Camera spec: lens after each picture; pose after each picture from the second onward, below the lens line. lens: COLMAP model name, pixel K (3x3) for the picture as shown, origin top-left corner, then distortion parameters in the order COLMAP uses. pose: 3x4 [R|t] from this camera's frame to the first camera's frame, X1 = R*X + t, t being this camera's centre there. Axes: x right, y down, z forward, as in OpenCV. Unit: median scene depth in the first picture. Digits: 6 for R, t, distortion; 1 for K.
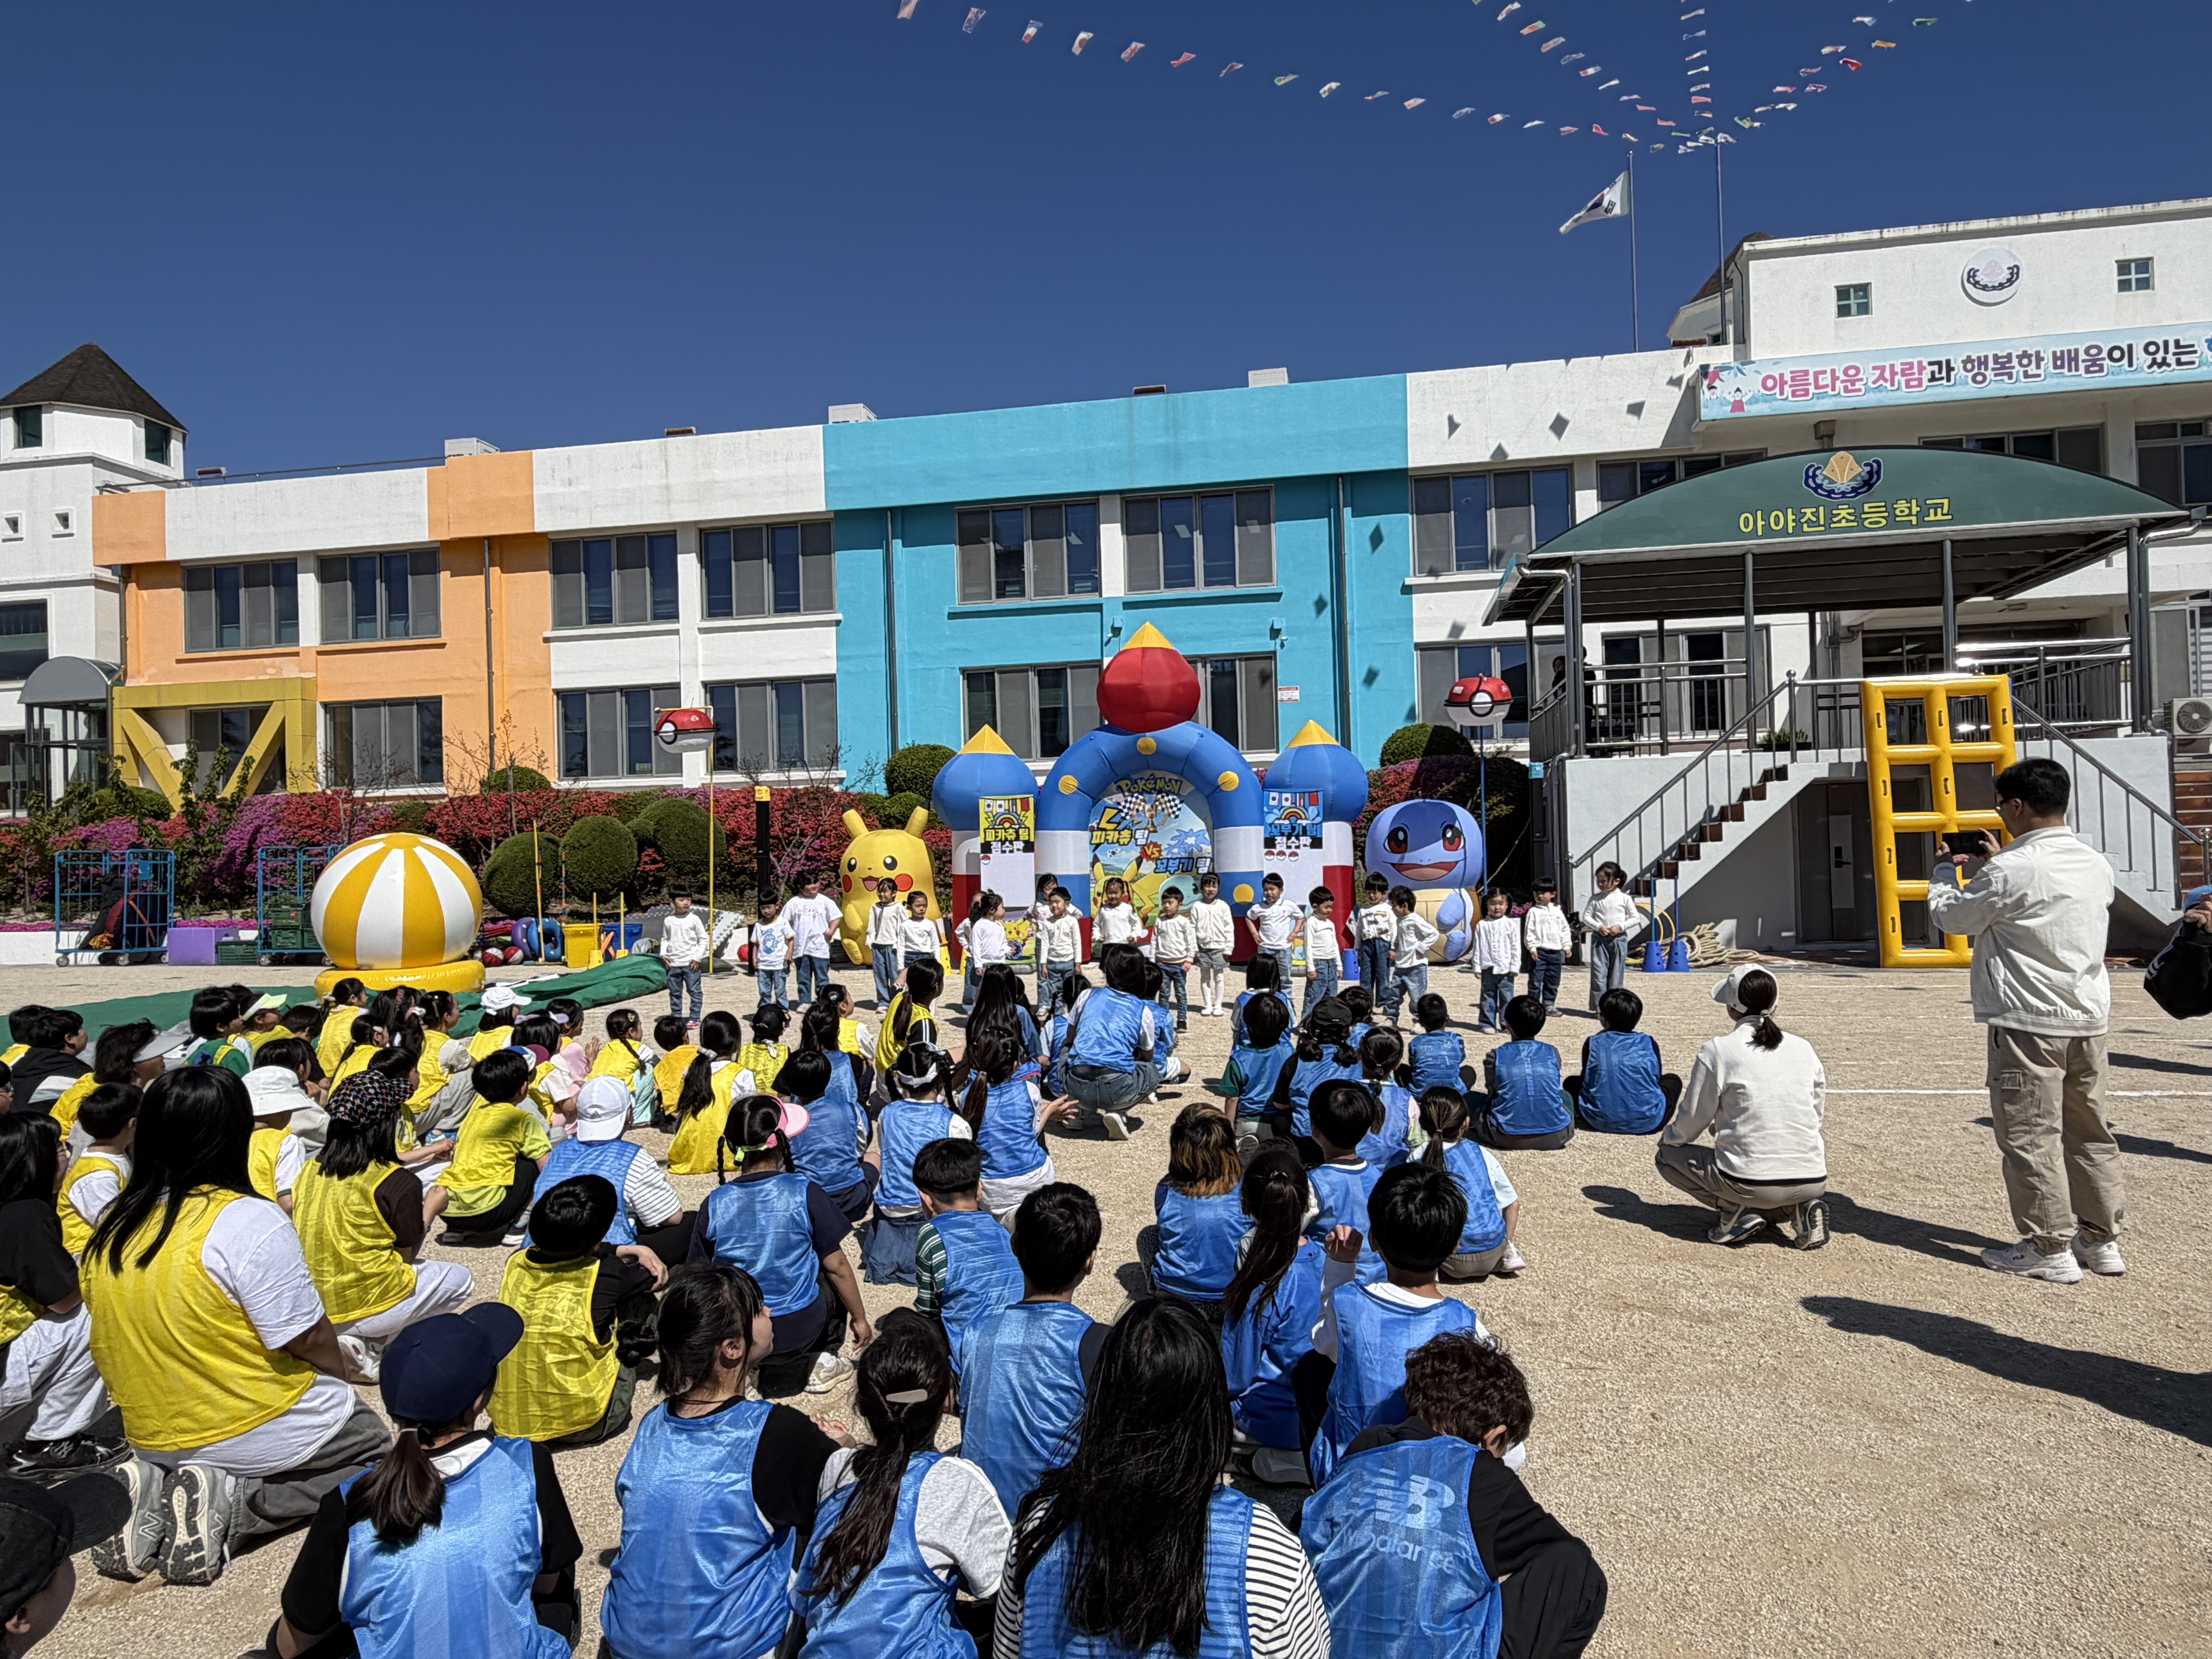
lens RADIAL K [[1394.9, 0, 1107.2], [0, 1394.9, 834.3], [0, 0, 1]] dist [0.052746, -0.001966]
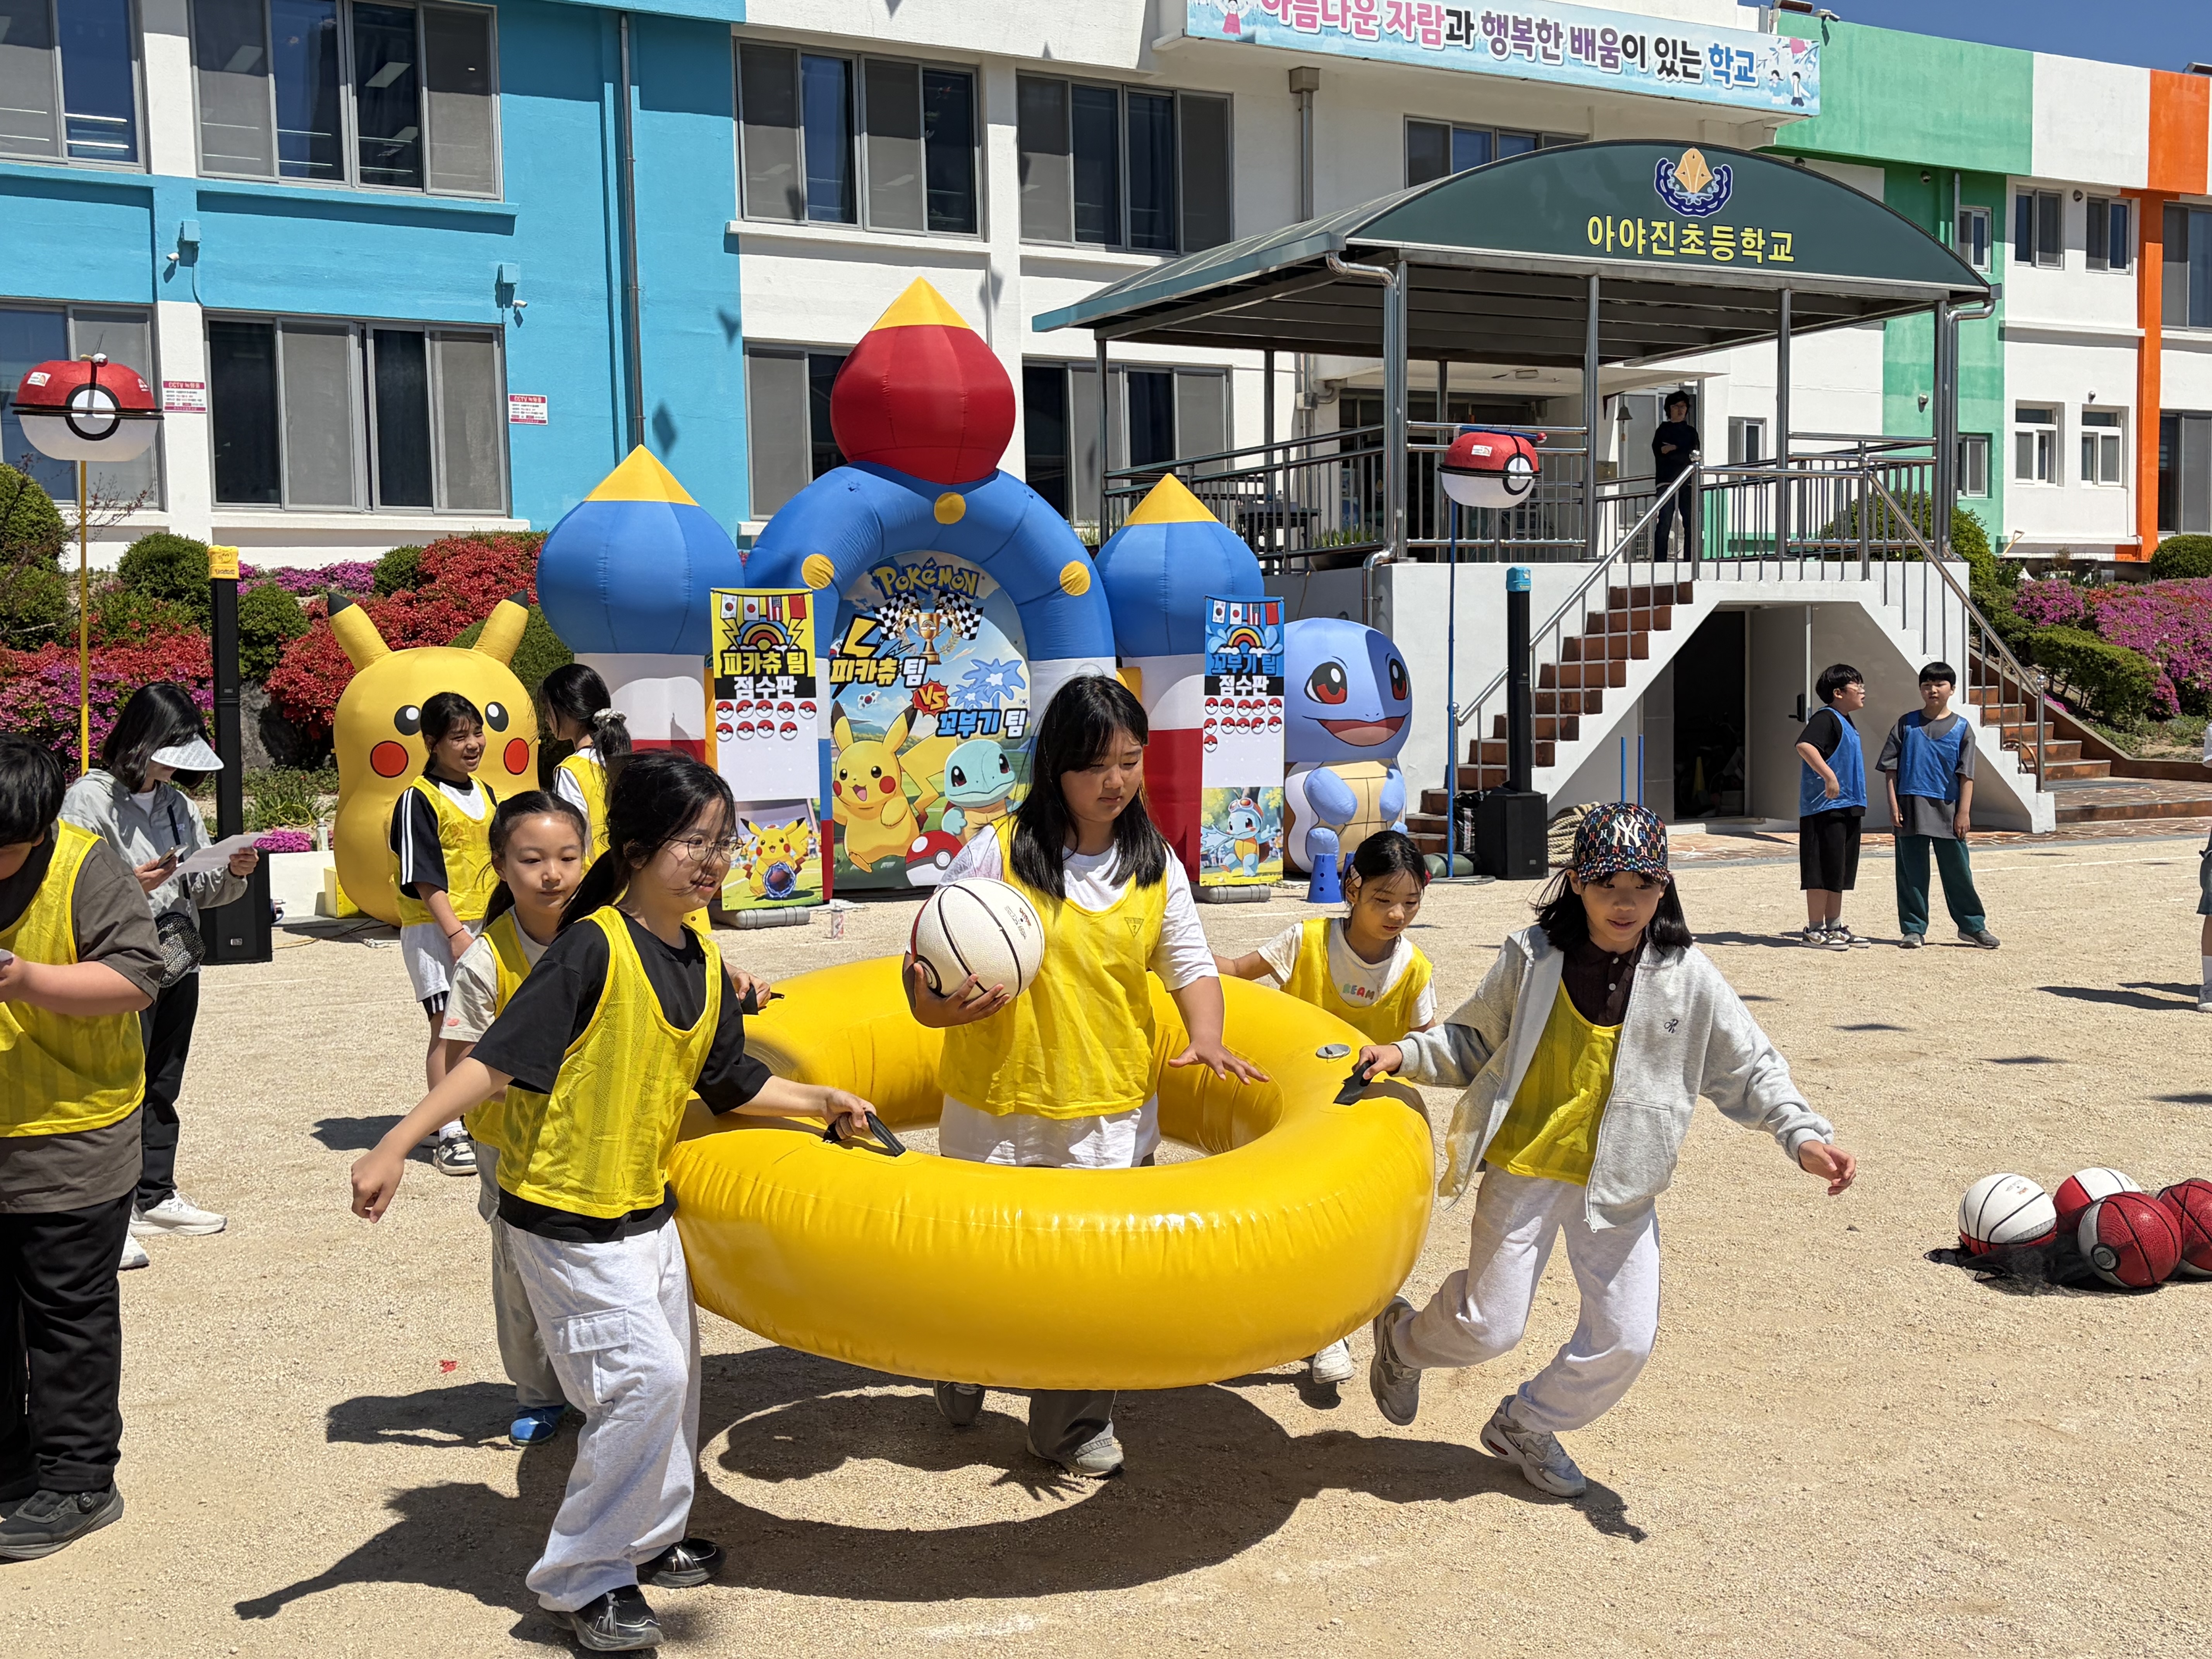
lens RADIAL K [[2510.7, 0, 1107.5], [0, 2510.7, 829.3], [0, 0, 1]] dist [0.066268, 0.000000]
pose [[0.794083, -0.022430, 0.607396, -0.492732], [-0.013378, 0.998432, 0.054361, 0.008489], [-0.607662, -0.051293, 0.792537, 0.145804]]
